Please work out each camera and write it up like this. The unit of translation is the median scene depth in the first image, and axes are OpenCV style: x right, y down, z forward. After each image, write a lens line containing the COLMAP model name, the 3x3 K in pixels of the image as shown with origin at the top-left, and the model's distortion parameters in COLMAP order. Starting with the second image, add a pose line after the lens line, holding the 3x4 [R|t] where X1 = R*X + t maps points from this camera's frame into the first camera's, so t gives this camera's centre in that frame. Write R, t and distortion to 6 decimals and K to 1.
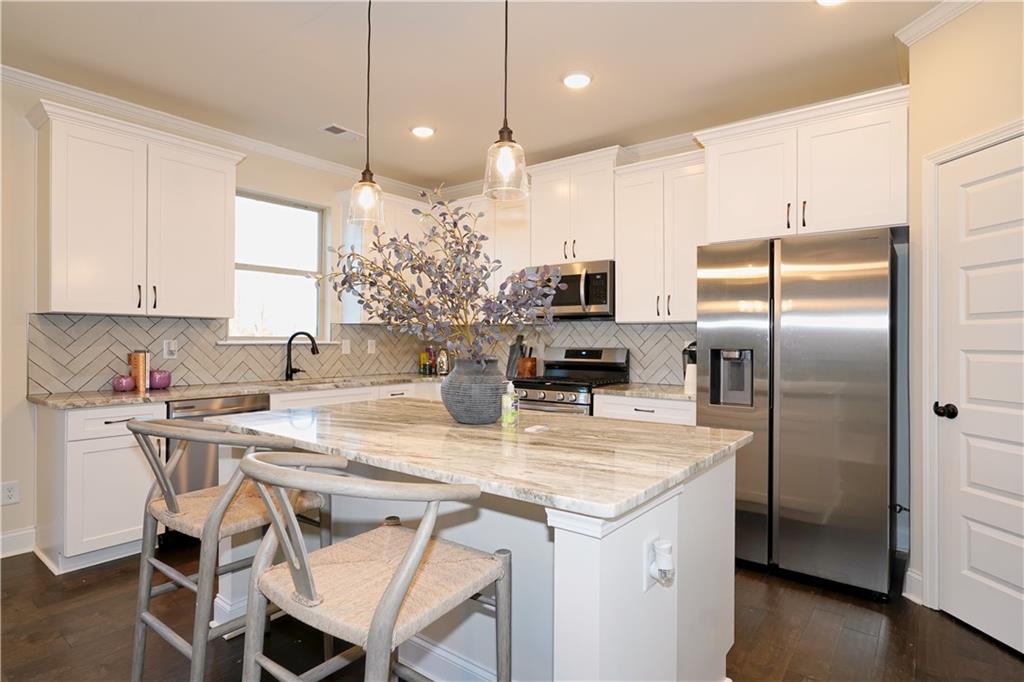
lens RADIAL K [[568.1, 0, 512.0], [0, 568.1, 341.0], [0, 0, 1]] dist [-0.001320, -0.000429]
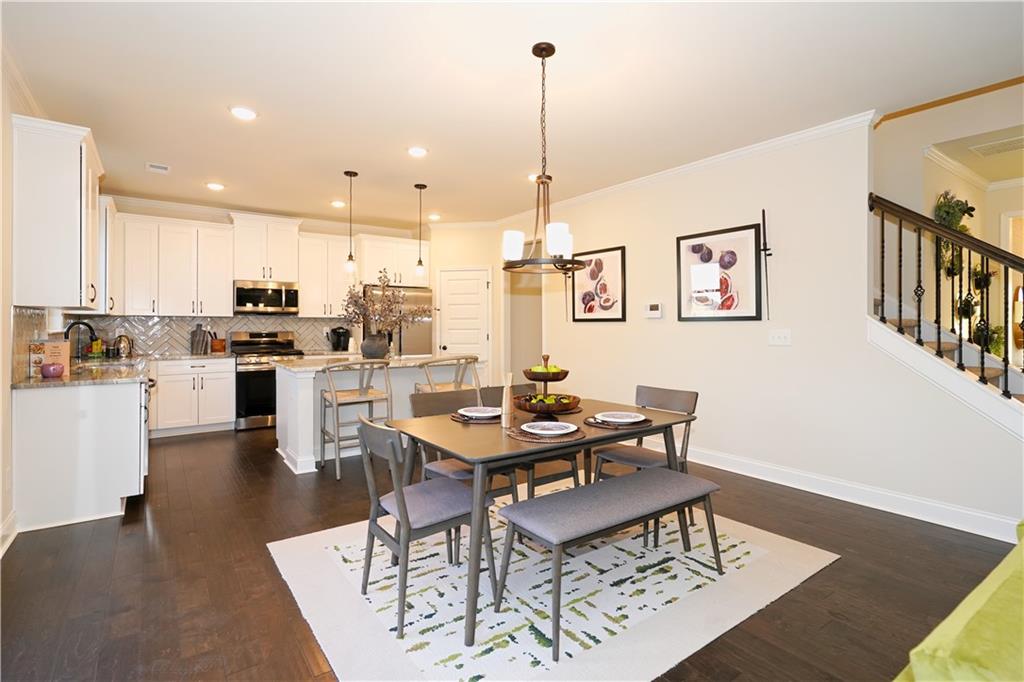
lens RADIAL K [[499.5, 0, 509.2], [0, 499.5, 322.9], [0, 0, 1]] dist [0.002252, -0.000033]
pose [[0.257929, 0.002304, 0.966161, -1.181140], [0.001476, 0.999995, -0.002779, -0.009122], [-0.966163, 0.002143, 0.257924, -0.064746]]
